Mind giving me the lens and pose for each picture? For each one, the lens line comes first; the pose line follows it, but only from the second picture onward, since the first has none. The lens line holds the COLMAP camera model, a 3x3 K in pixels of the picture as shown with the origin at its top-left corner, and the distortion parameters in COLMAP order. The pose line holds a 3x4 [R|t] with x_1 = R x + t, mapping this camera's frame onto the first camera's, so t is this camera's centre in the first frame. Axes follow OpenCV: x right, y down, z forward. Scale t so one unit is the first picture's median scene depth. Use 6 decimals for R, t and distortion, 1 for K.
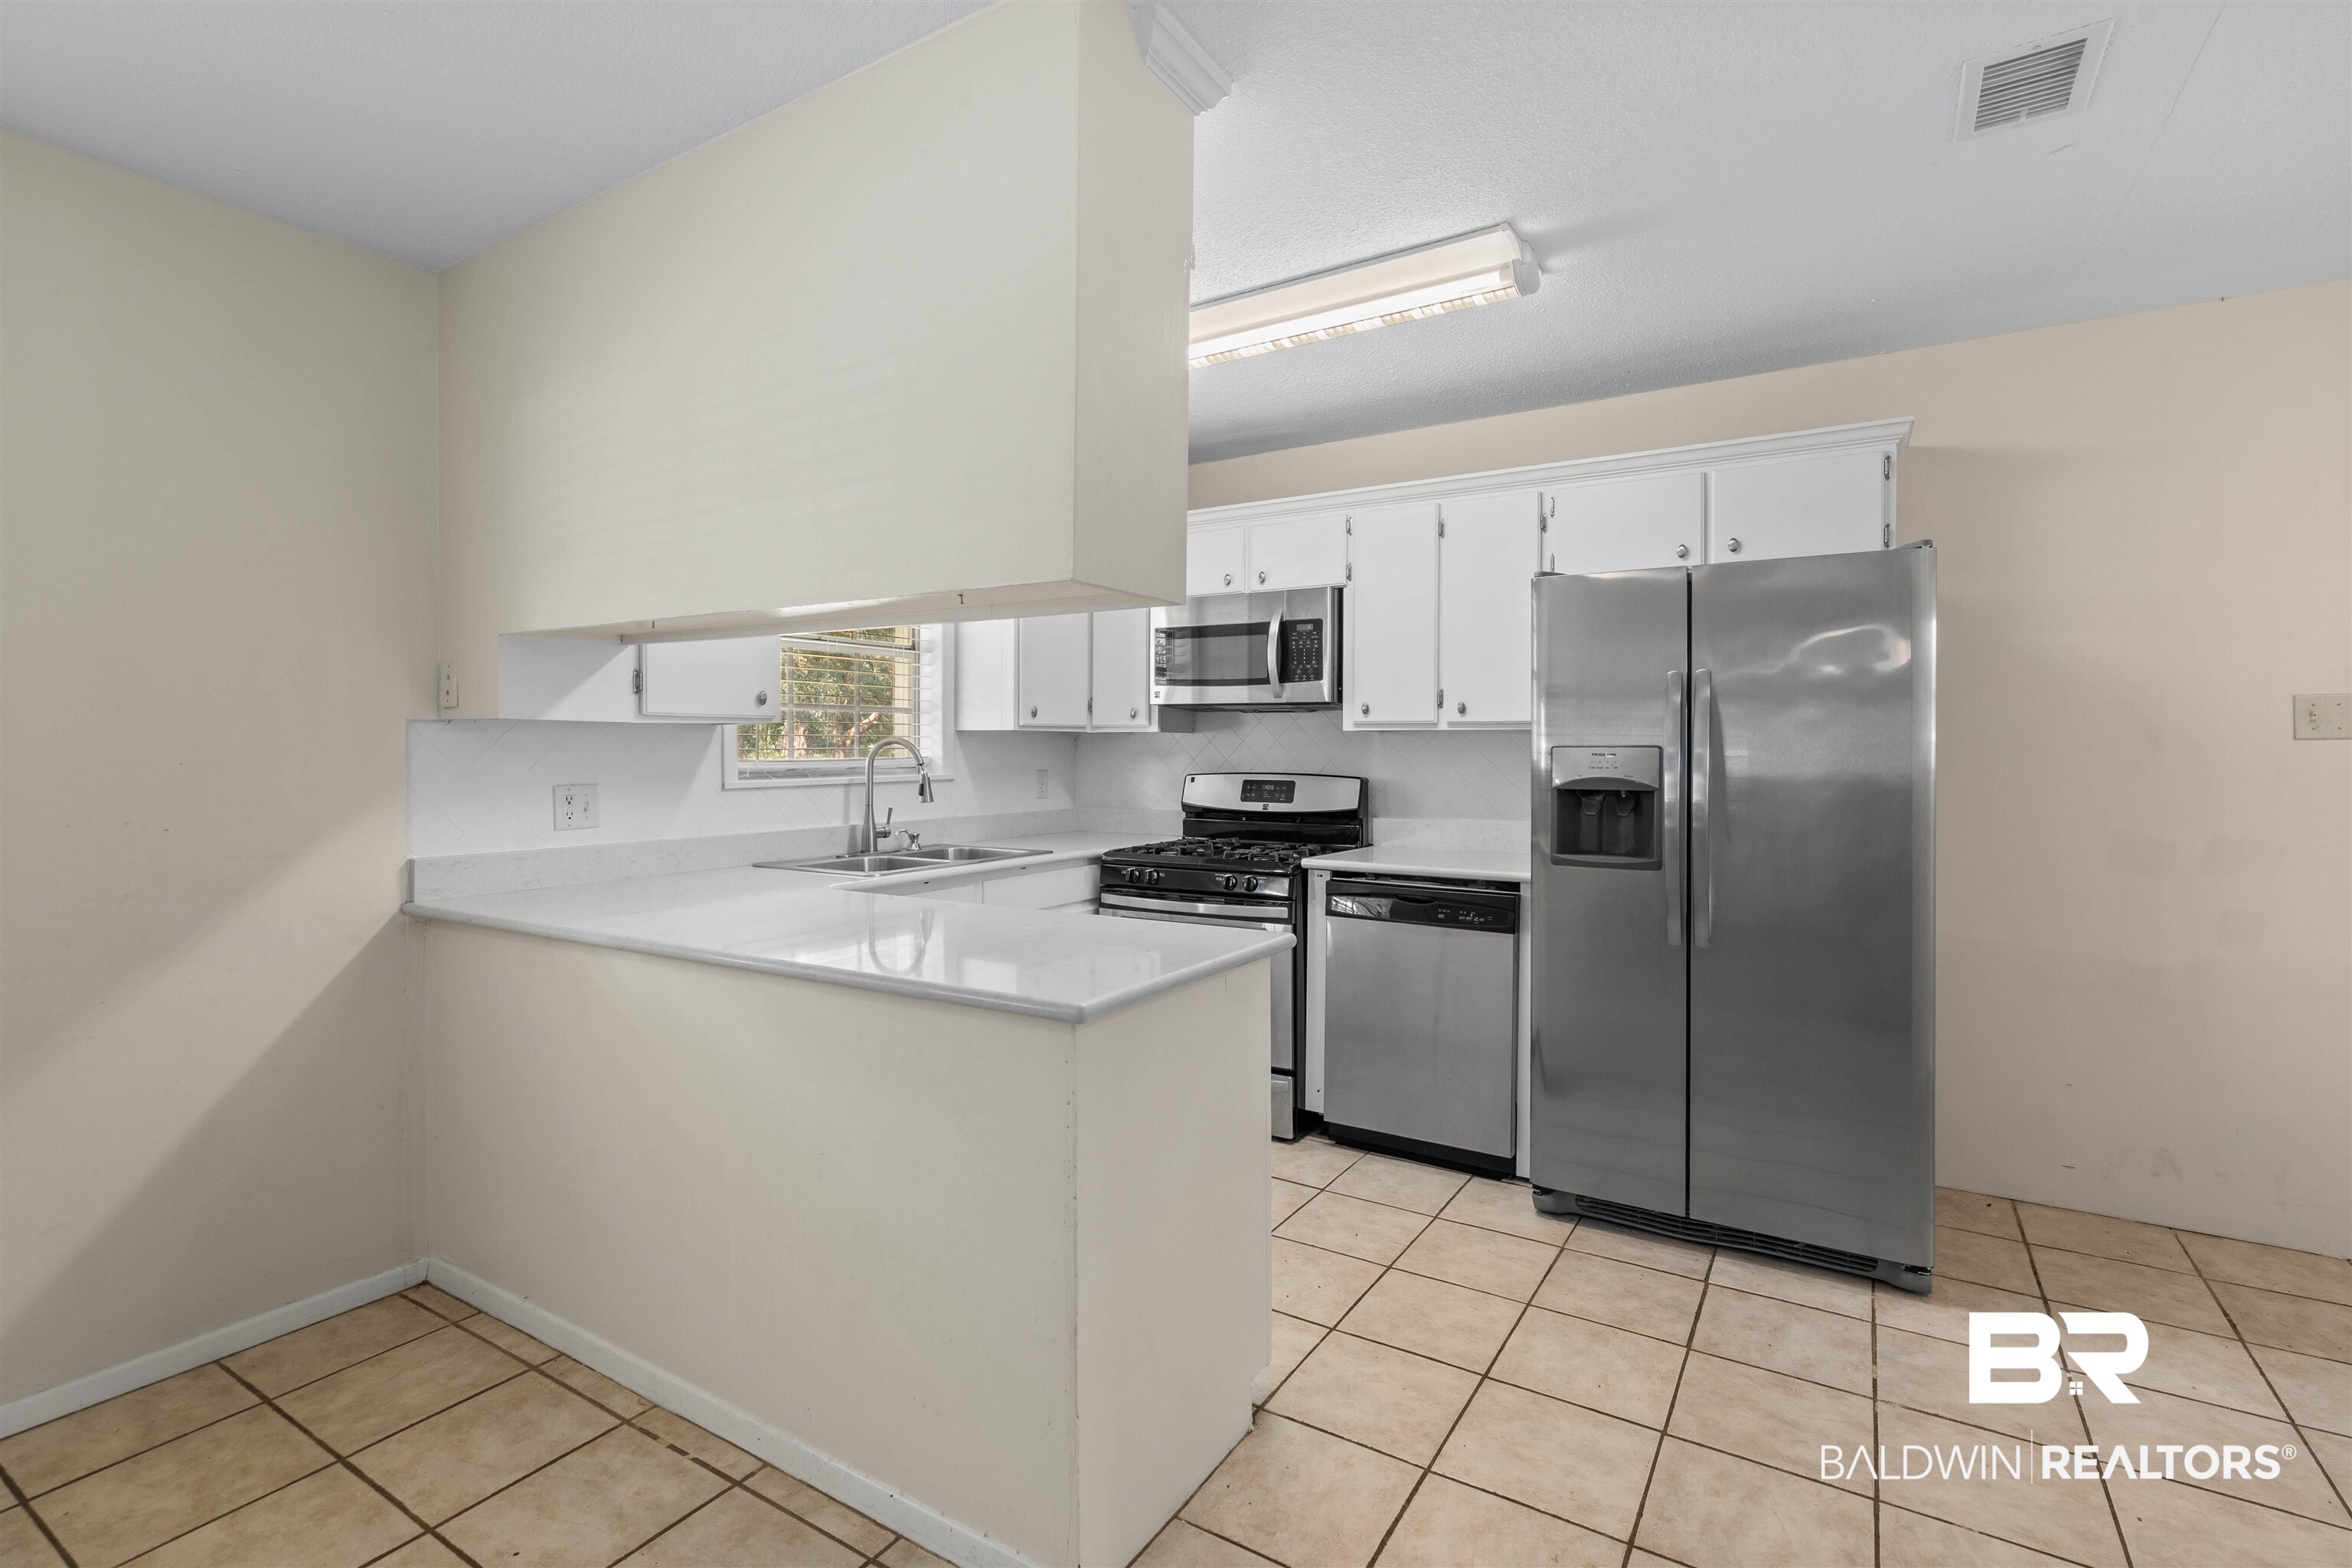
lens RADIAL K [[1086.4, 0, 1181.9], [0, 1086.4, 763.8], [0, 0, 1]] dist [0.001160, 0.000145]
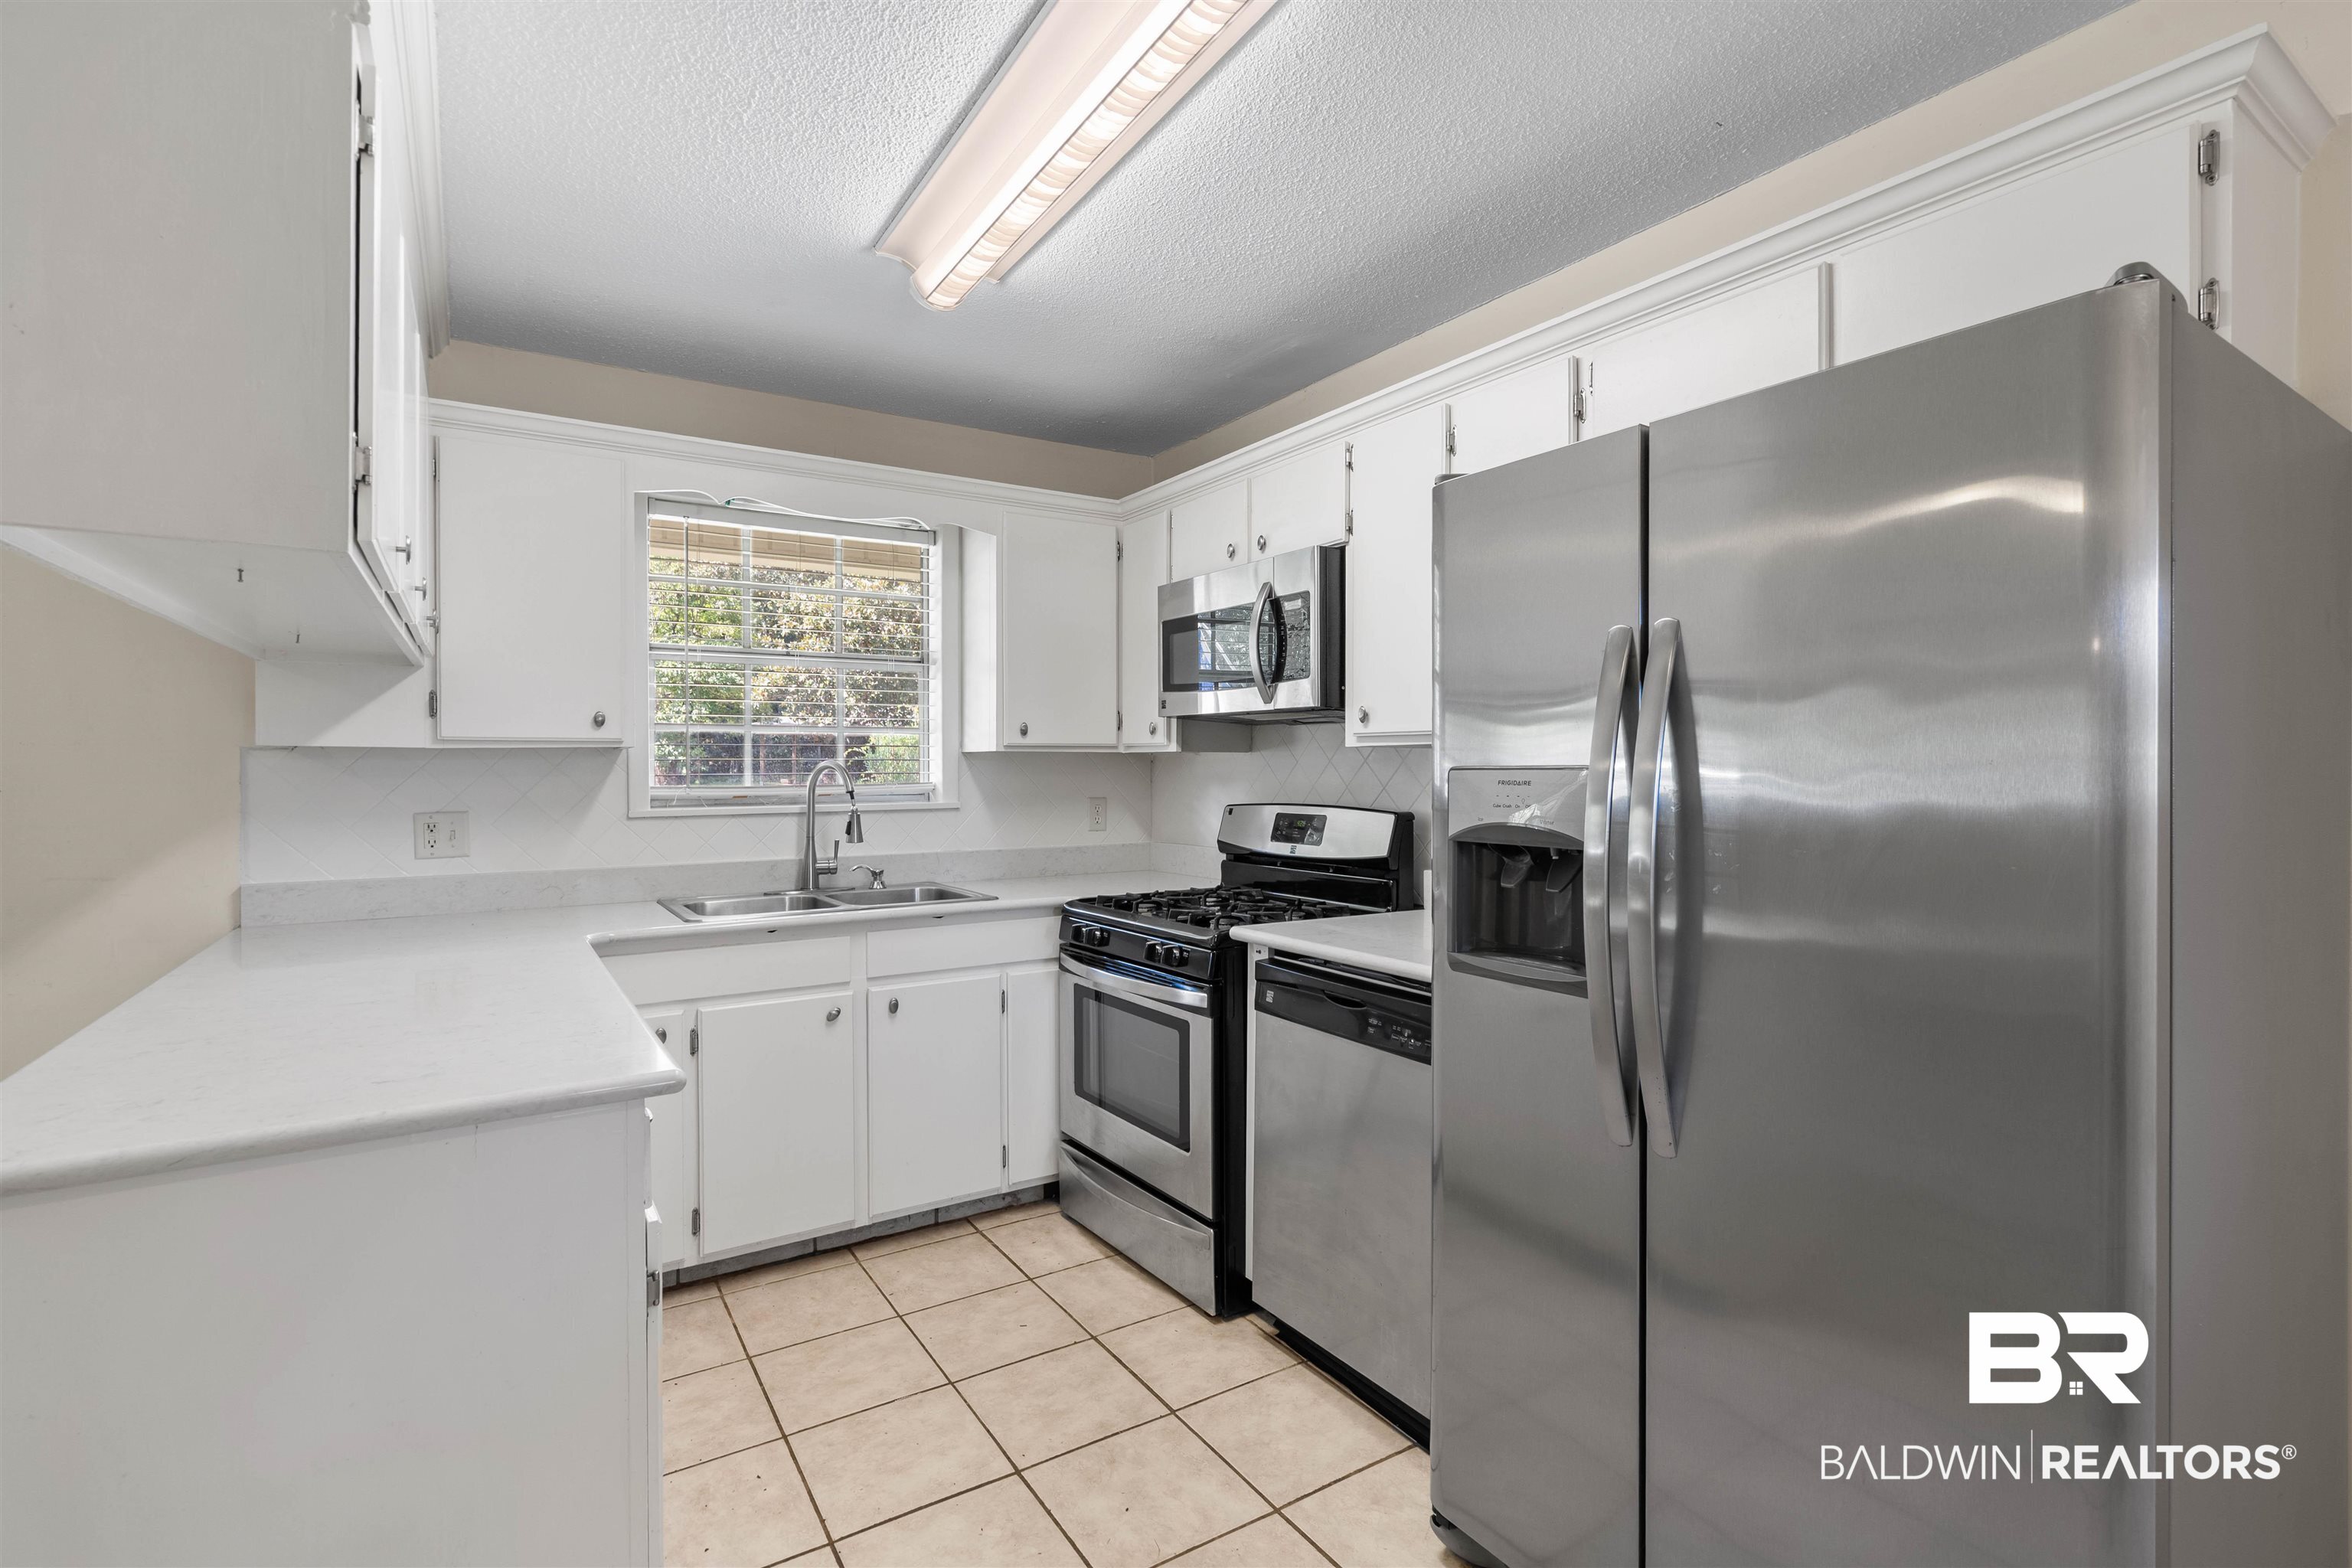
lens RADIAL K [[1081.8, 0, 1176.0], [0, 1081.8, 784.0], [0, 0, 1]] dist [0.001339, 0.000494]
pose [[0.905187, 0.002058, -0.425009, 0.351576], [-0.002174, 0.999998, 0.000212, -0.006144], [0.425008, 0.000732, 0.905189, 0.313749]]
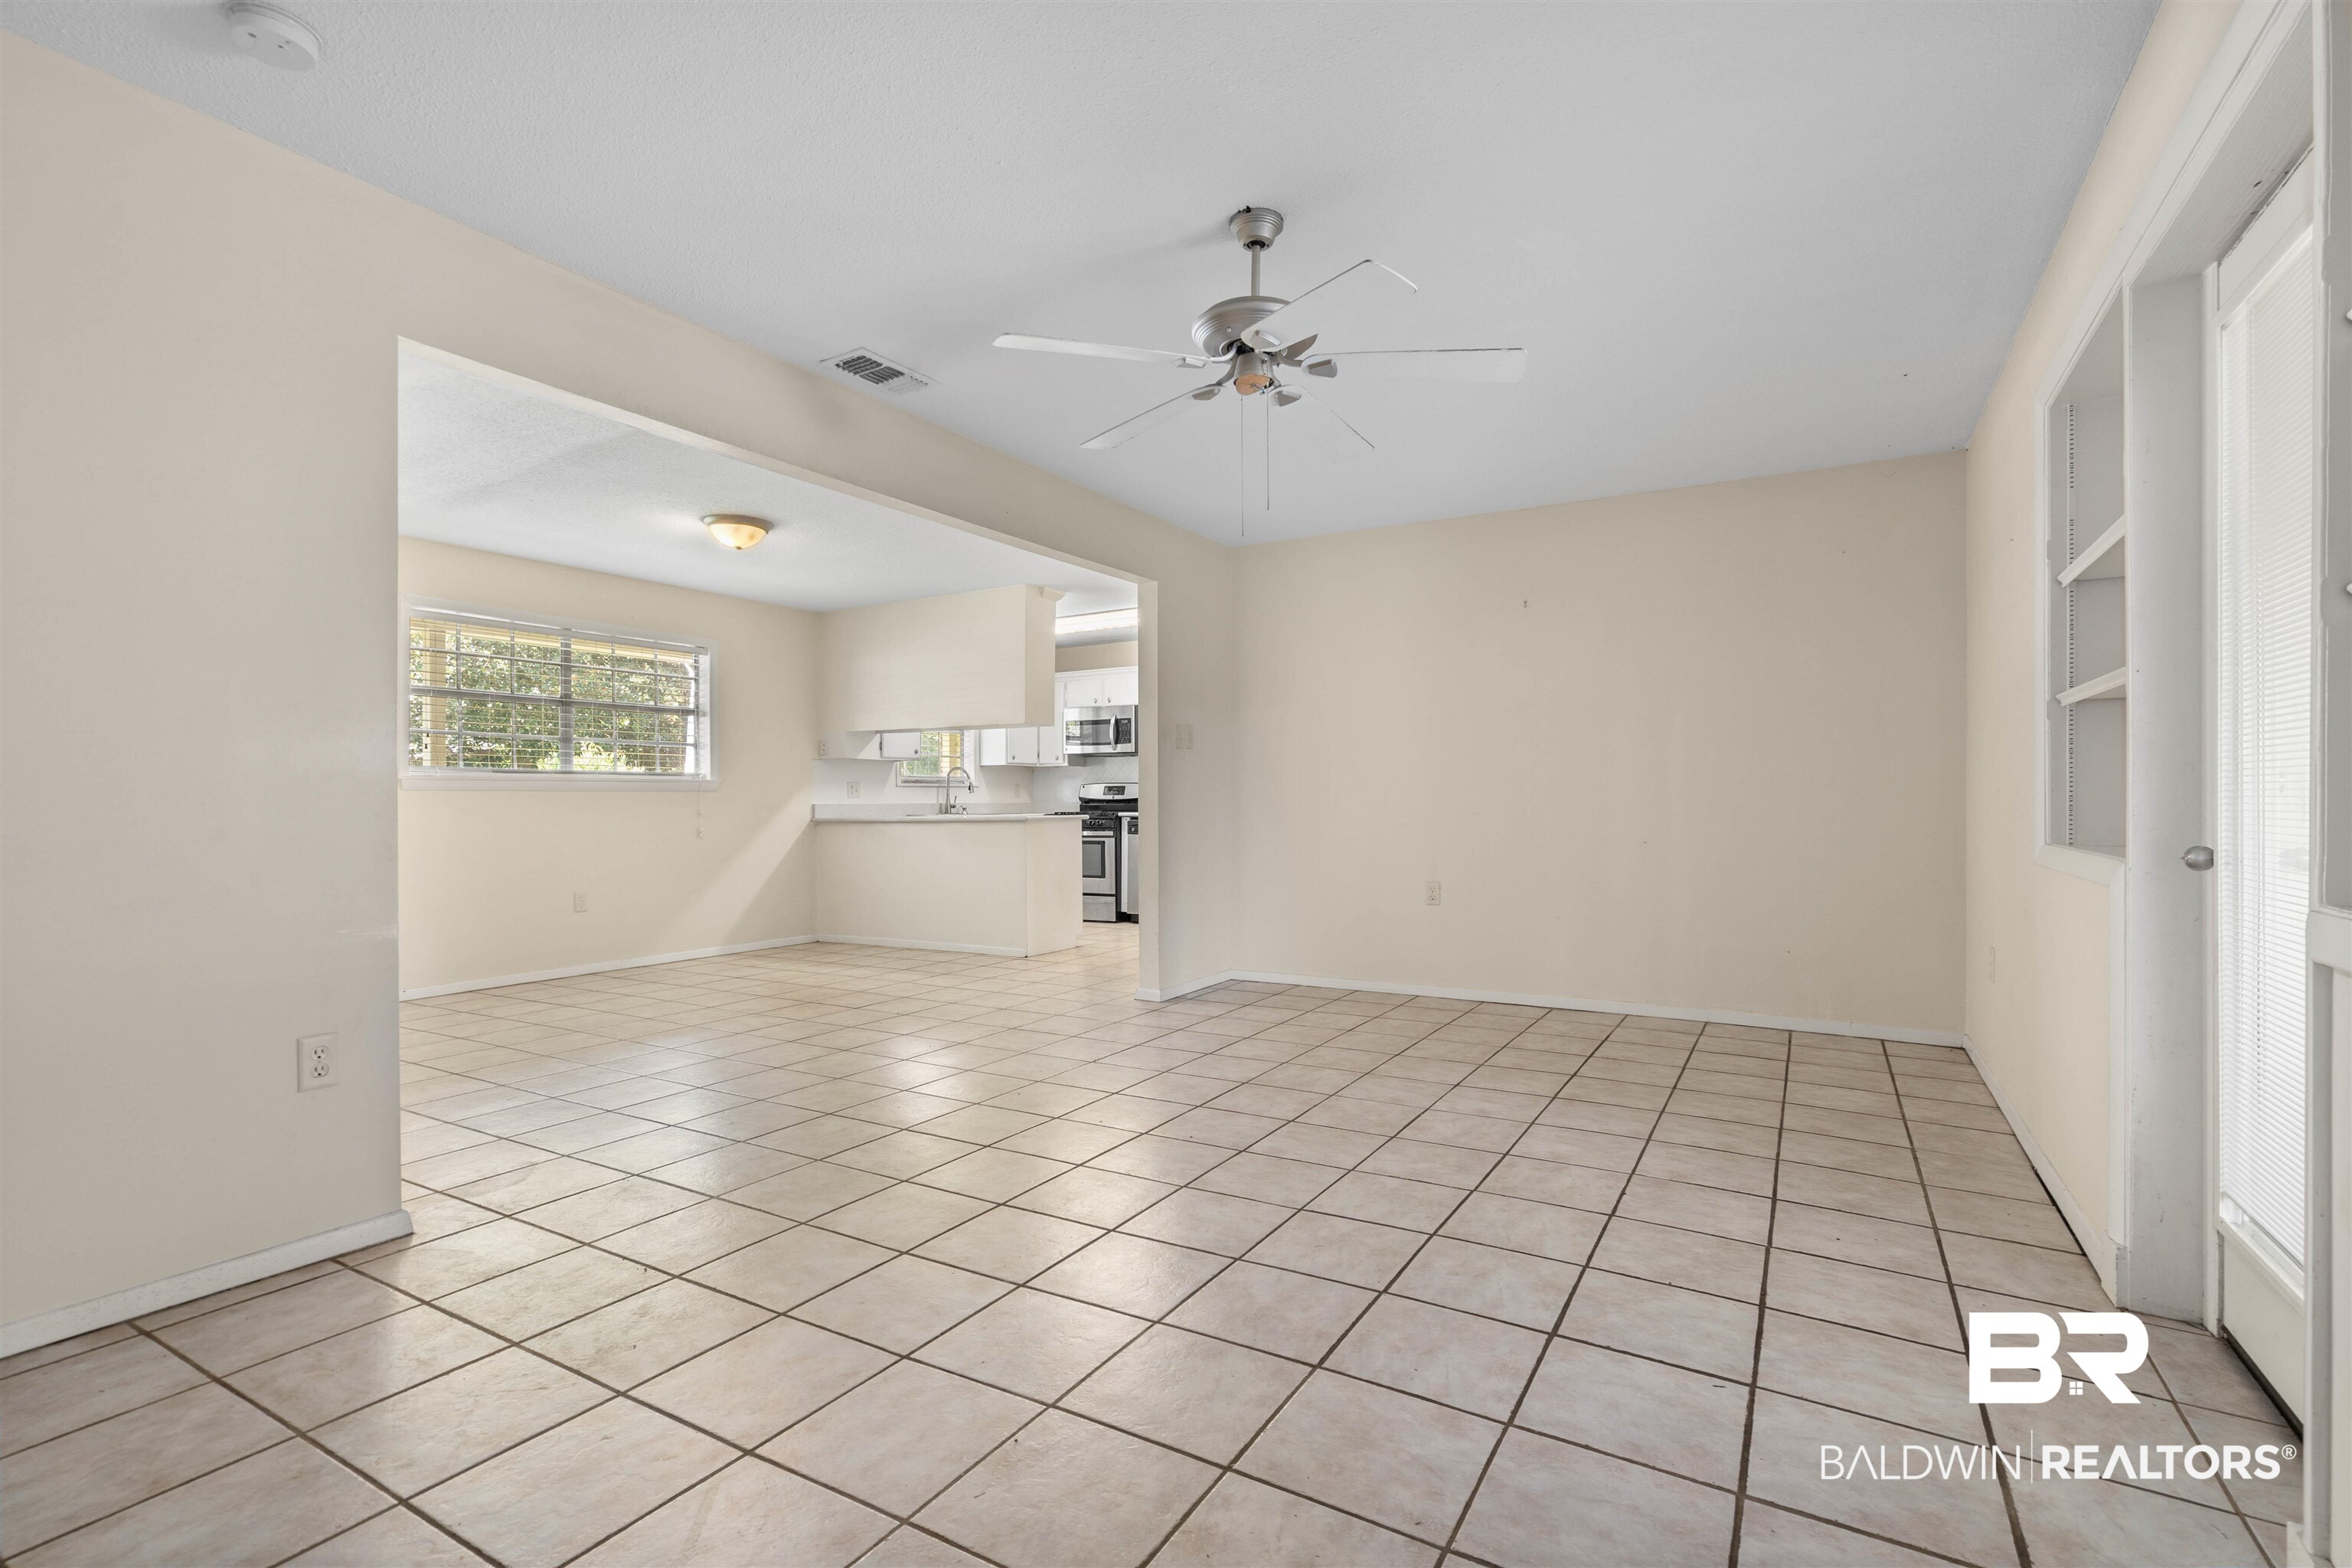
lens RADIAL K [[1078.1, 0, 1164.8], [0, 1078.1, 812.4], [0, 0, 1]] dist [-0.000273, -0.000011]
pose [[0.999913, -0.007305, 0.011012, 0.175721], [0.007373, 0.999954, -0.006192, 0.095001], [-0.010967, 0.006272, 0.999920, -1.427553]]
